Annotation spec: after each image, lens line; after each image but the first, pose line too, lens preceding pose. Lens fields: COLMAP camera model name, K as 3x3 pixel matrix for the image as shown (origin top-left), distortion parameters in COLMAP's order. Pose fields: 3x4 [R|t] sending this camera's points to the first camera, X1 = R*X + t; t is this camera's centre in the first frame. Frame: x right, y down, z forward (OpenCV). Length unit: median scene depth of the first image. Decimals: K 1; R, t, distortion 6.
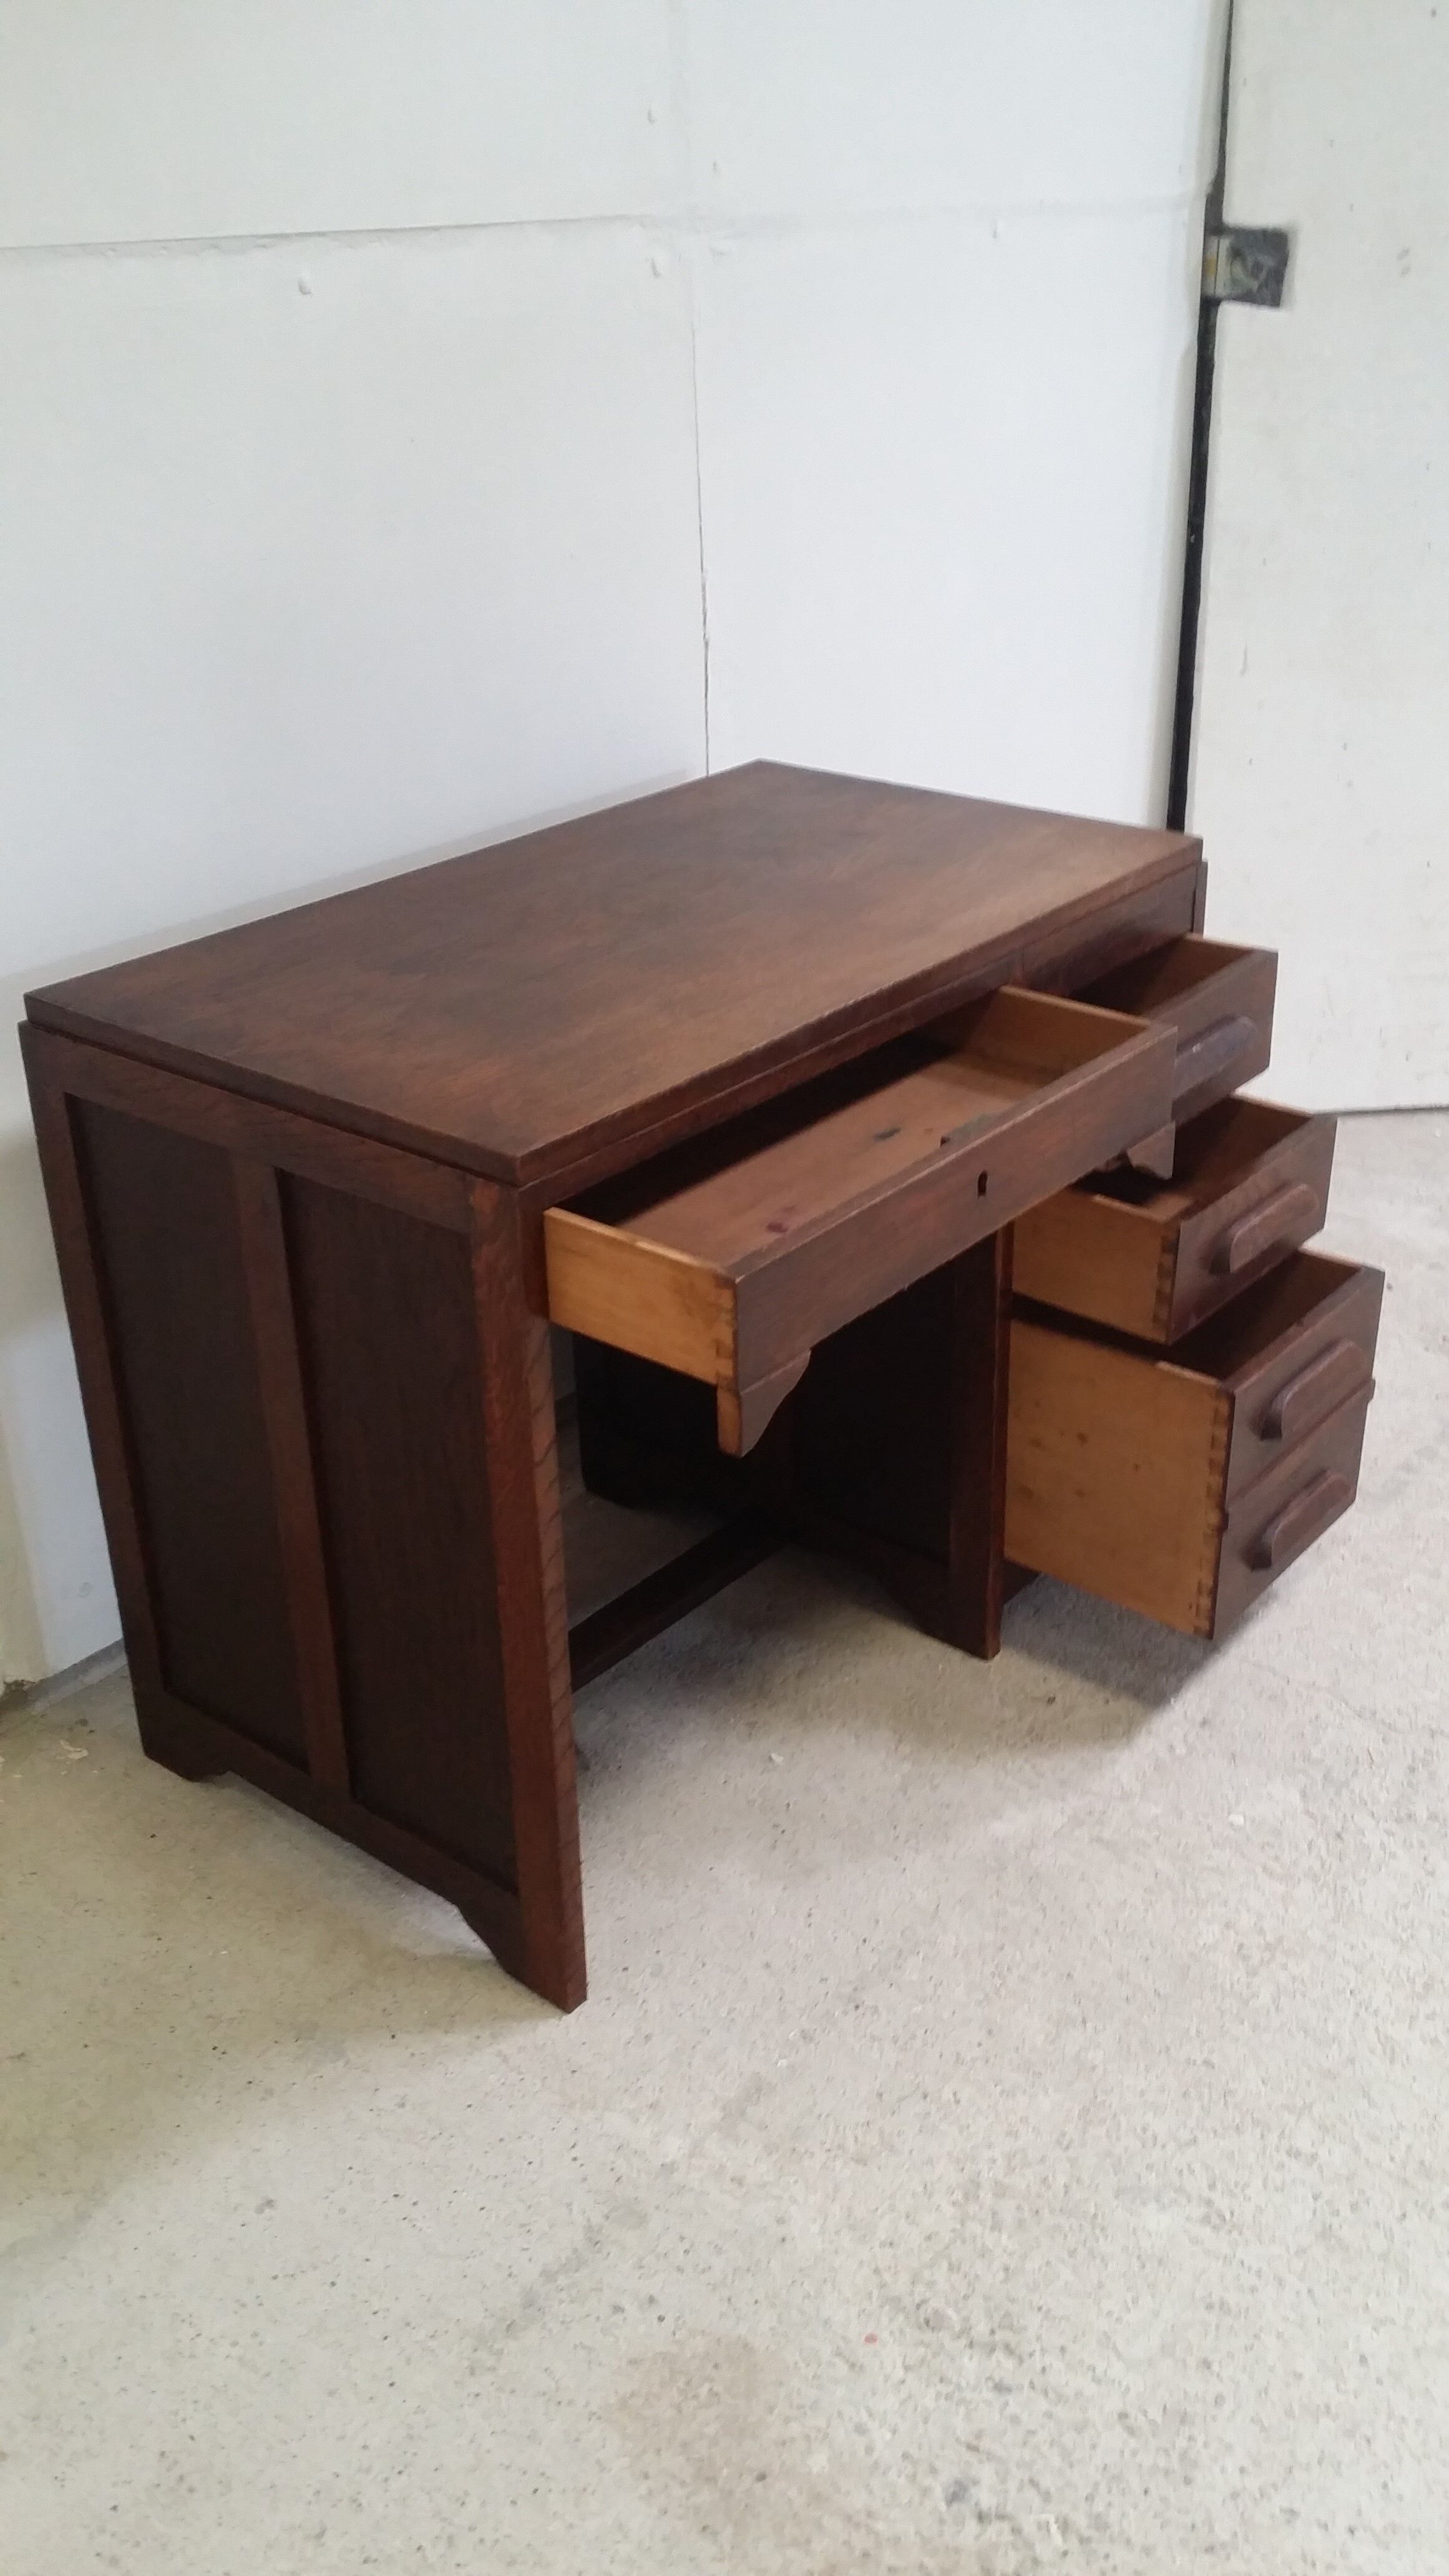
lens RADIAL K [[2296.0, 0, 721.9], [0, 2296.0, 1243.8], [0, 0, 1]] dist [0.056607, -0.128310]
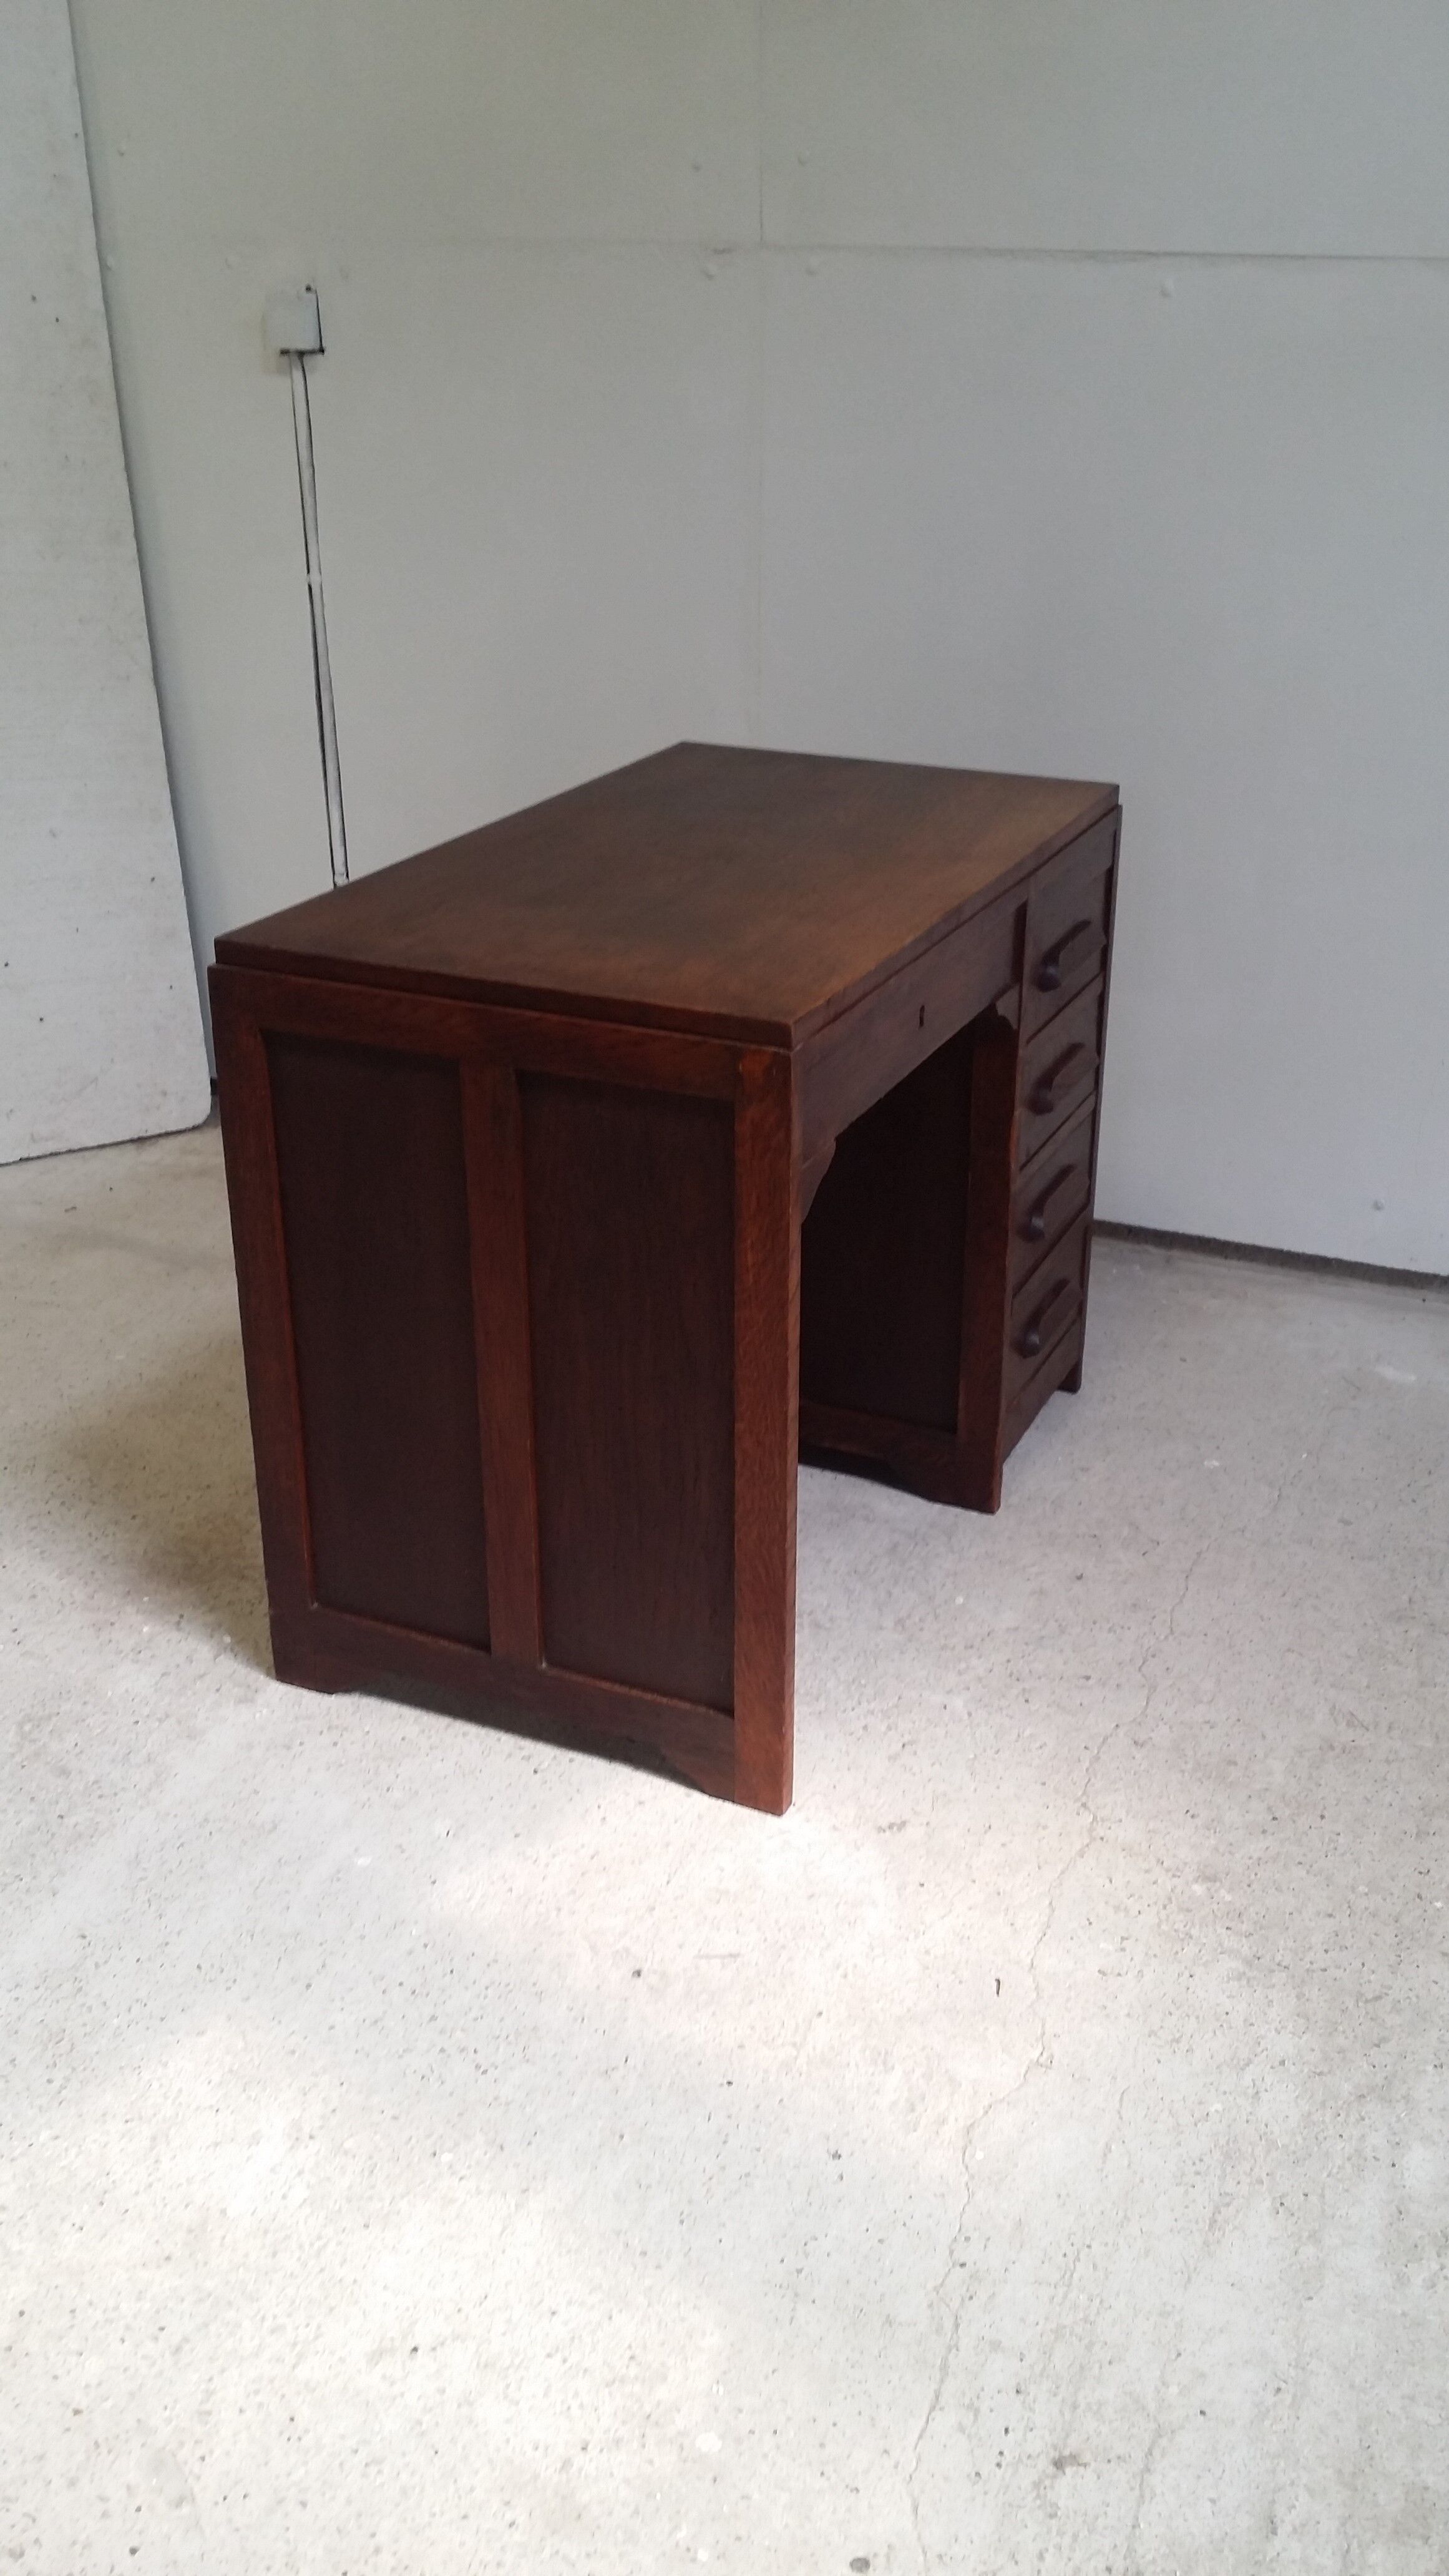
lens RADIAL K [[2285.1, 0, 817.6], [0, 2285.1, 1230.8], [0, 0, 1]] dist [0.063329, -0.113619]
pose [[0.326530, 0.394115, -0.859099, 1.266298], [-0.425736, 0.872823, 0.238596, -0.181714], [0.843876, 0.287840, 0.452792, 0.401885]]
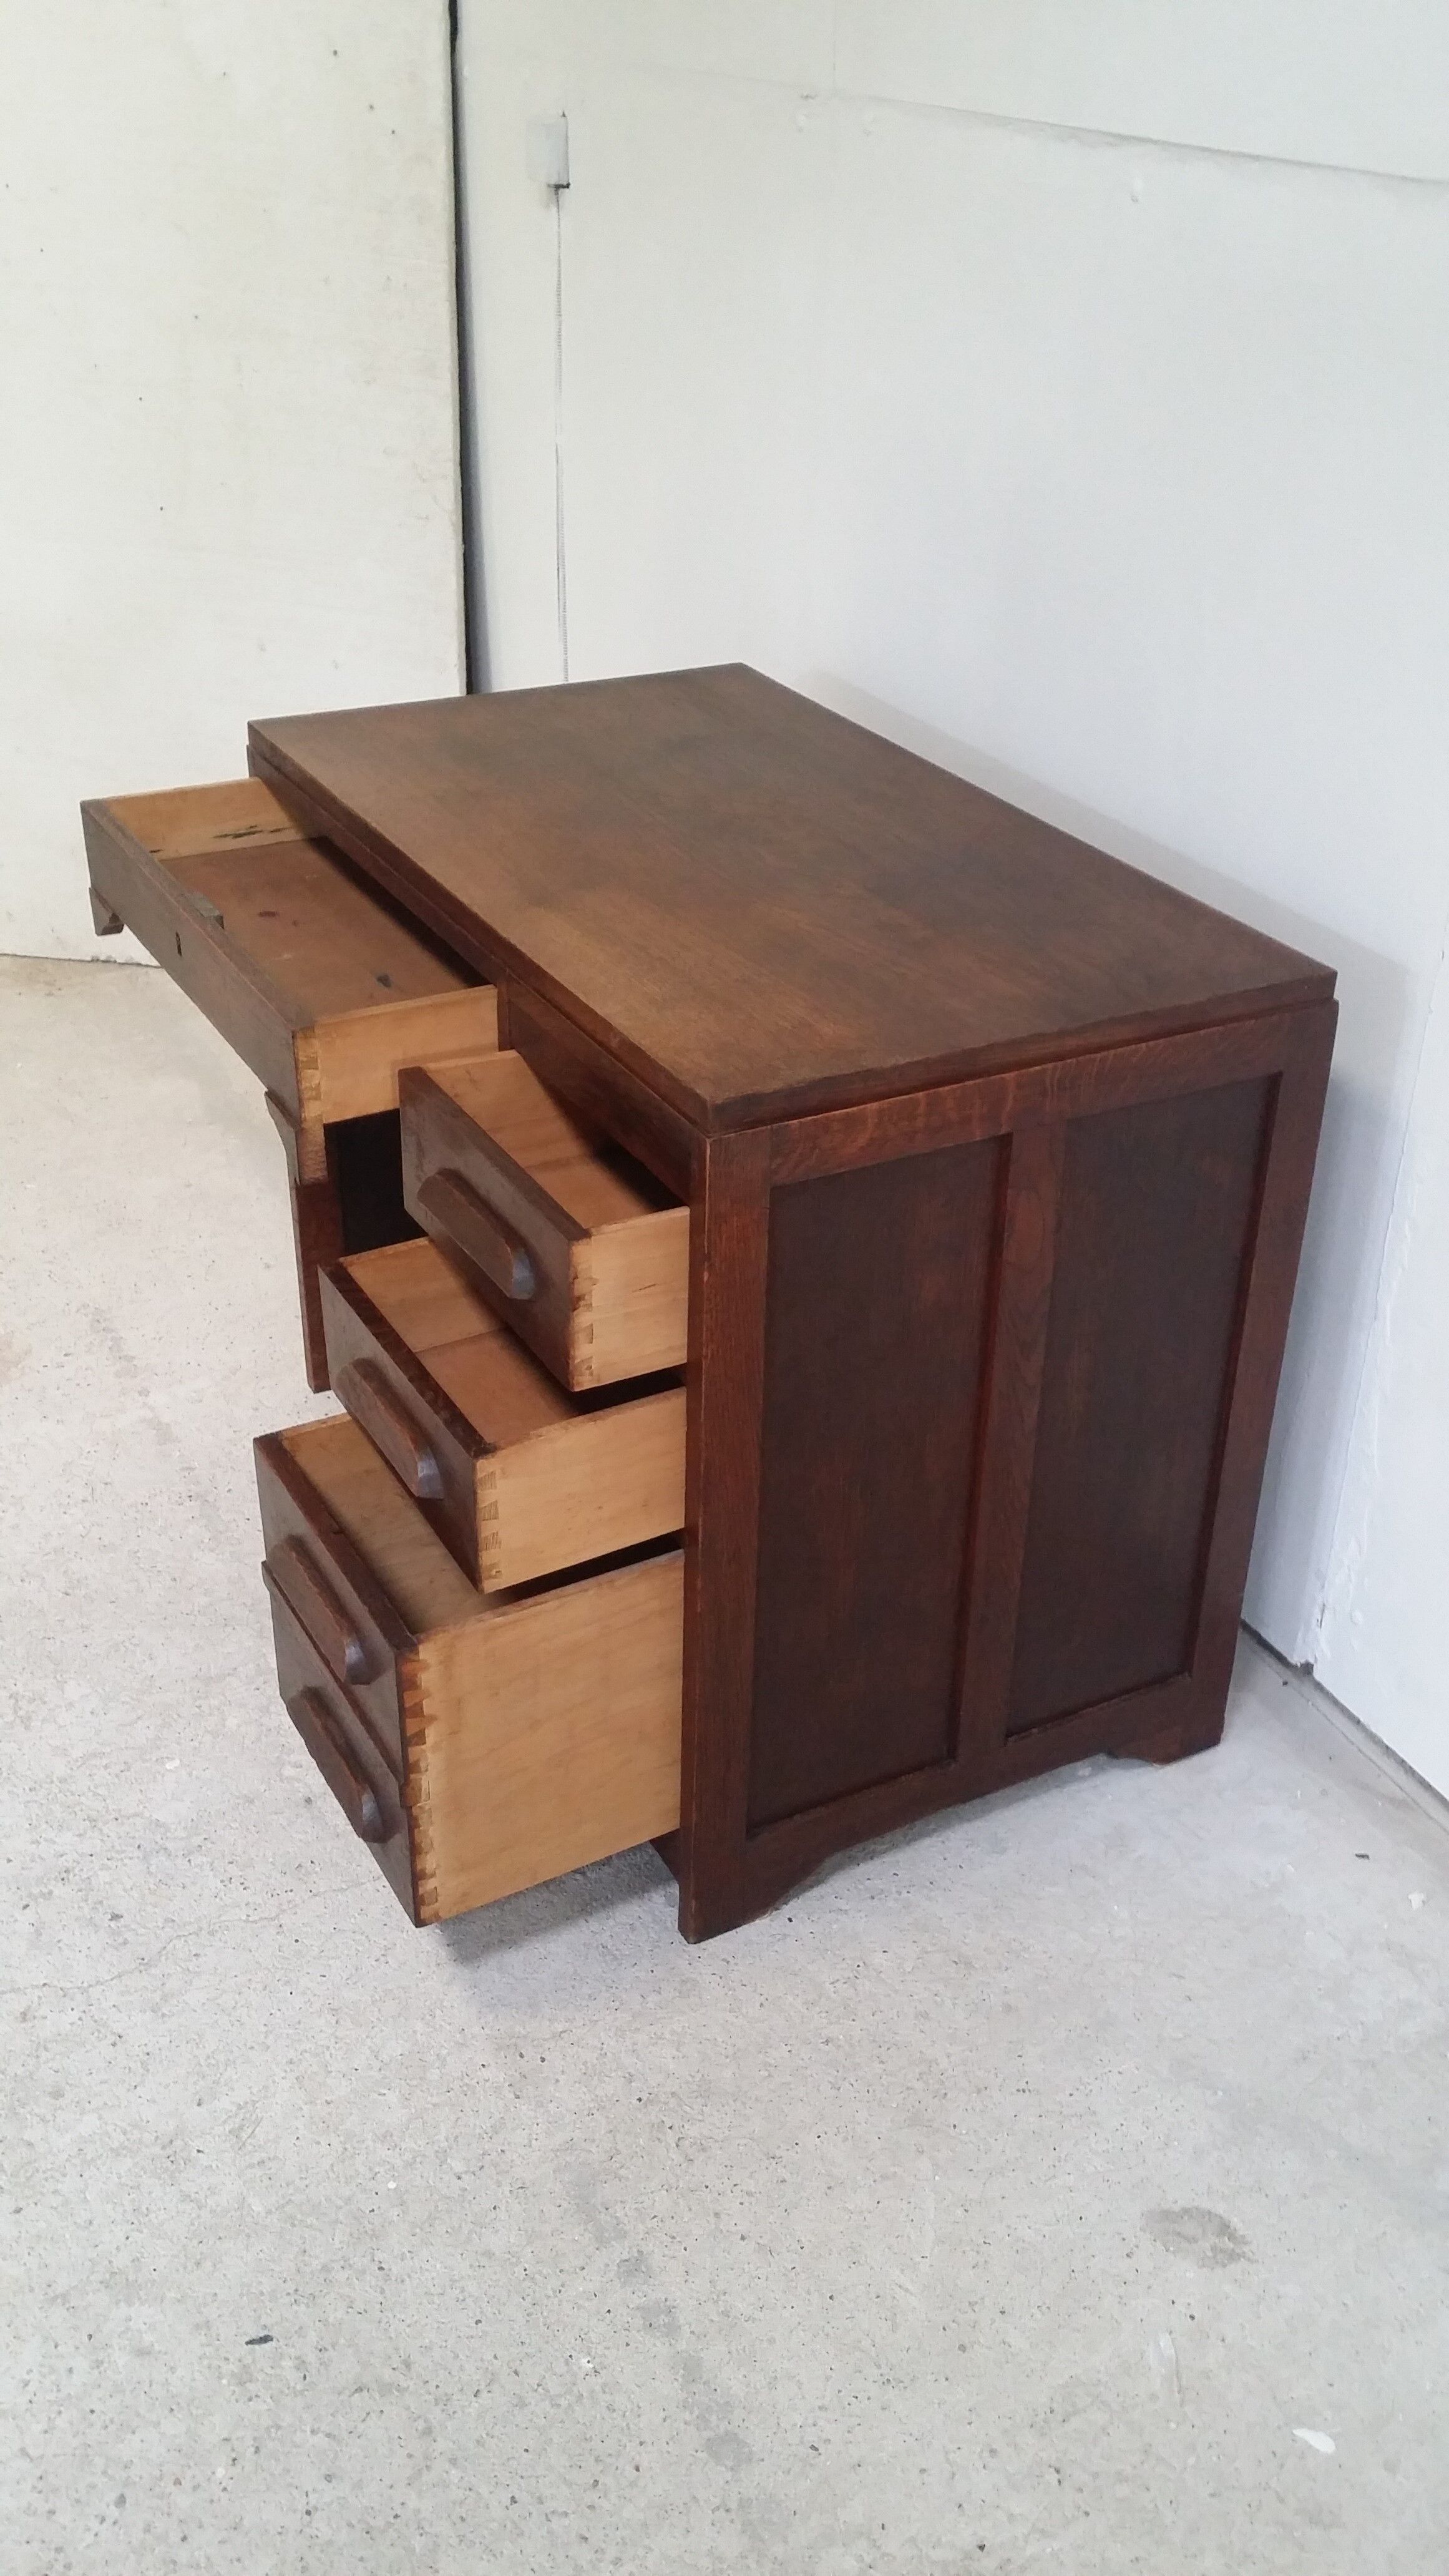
lens RADIAL K [[2324.3, 0, 863.9], [0, 2324.3, 1274.8], [0, 0, 1]] dist [0.039955, -0.089863]
pose [[-0.344917, 0.466254, -0.814641, 0.942521], [-0.436547, 0.688637, 0.578970, -0.679193], [0.830938, 0.555326, -0.033981, 1.308093]]
